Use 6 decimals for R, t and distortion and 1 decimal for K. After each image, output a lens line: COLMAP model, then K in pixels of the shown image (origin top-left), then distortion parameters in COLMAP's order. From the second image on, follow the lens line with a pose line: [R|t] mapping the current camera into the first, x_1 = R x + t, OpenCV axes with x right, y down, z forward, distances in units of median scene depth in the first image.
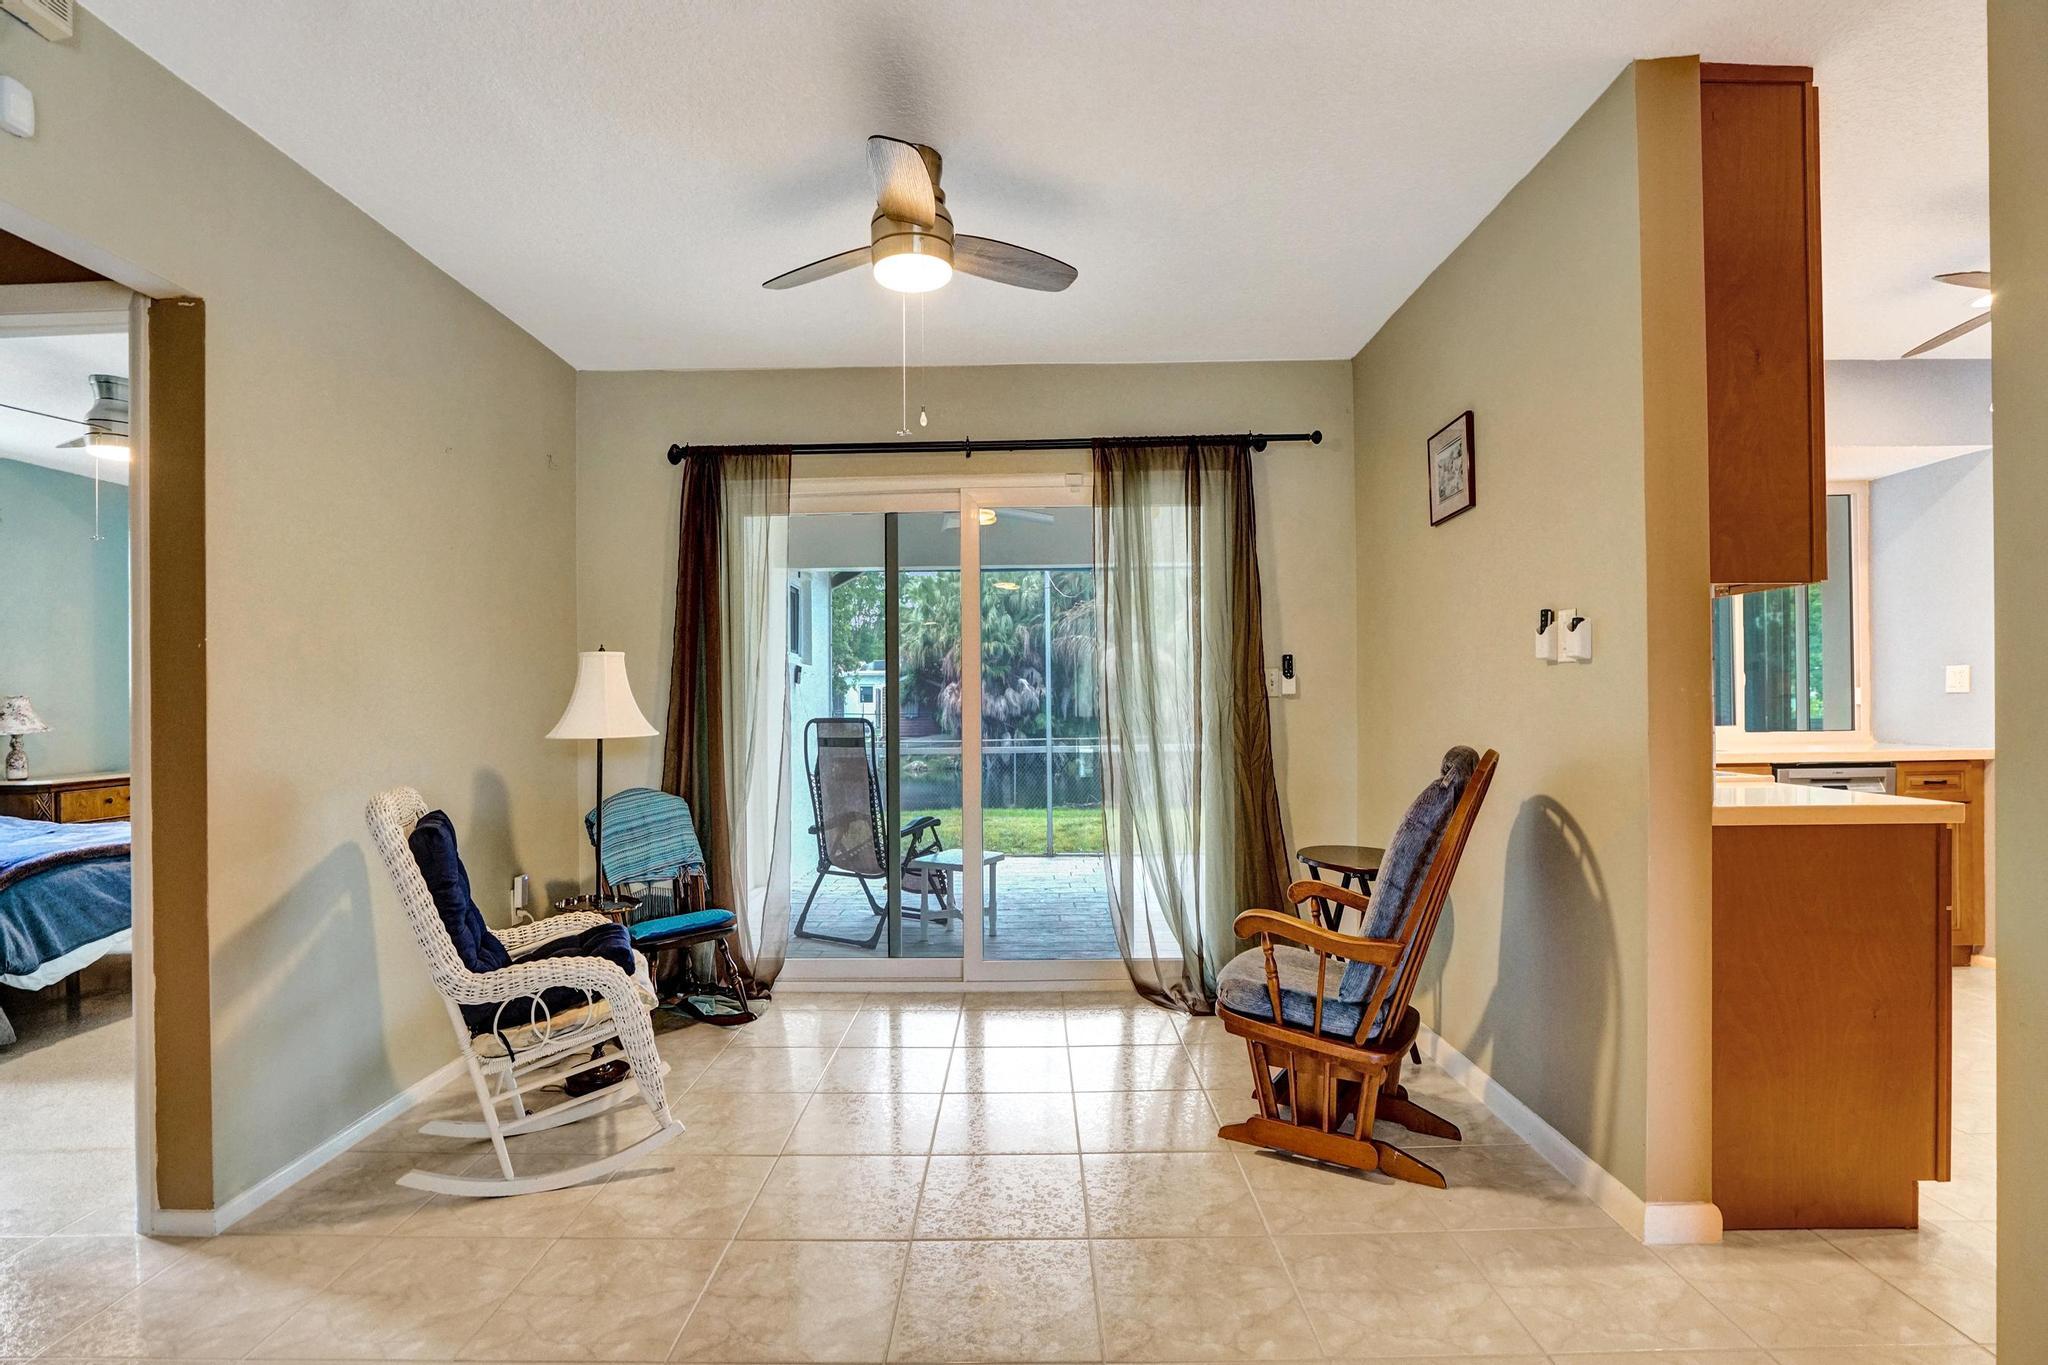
lens RADIAL K [[935.2, 0, 1016.0], [0, 935.2, 702.3], [0, 0, 1]] dist [-0.074473, 0.024791]
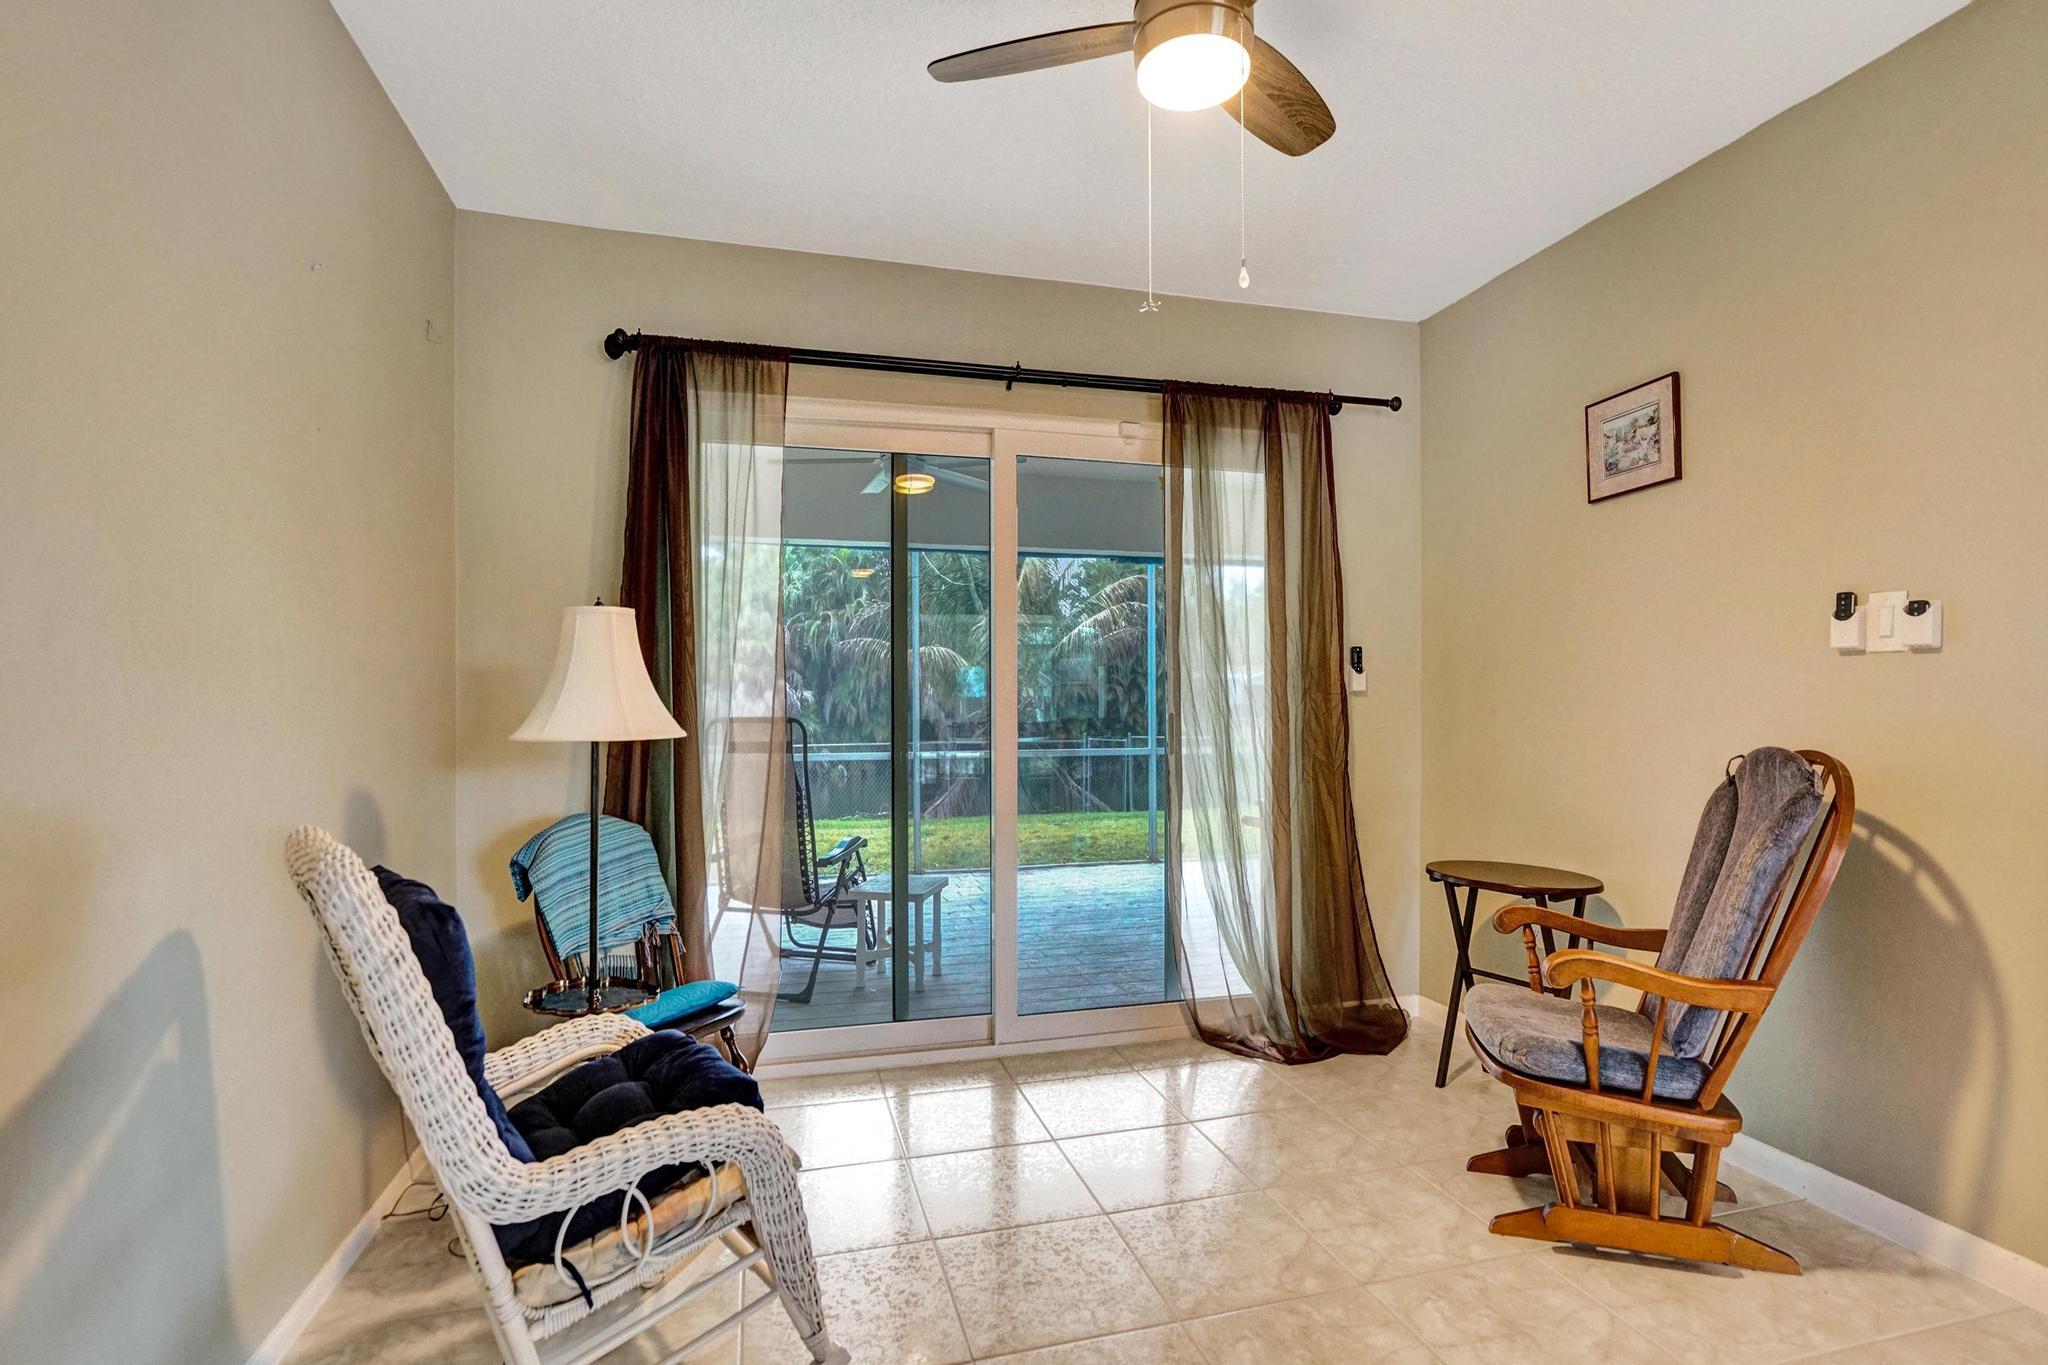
lens RADIAL K [[944.0, 0, 1000.7], [0, 944.0, 715.5], [0, 0, 1]] dist [-0.020019, 0.000767]
pose [[0.963291, 0.005416, 0.268405, -0.286224], [-0.007665, 0.999944, 0.007333, 0.010787], [-0.268350, -0.009121, 0.963278, 0.226733]]
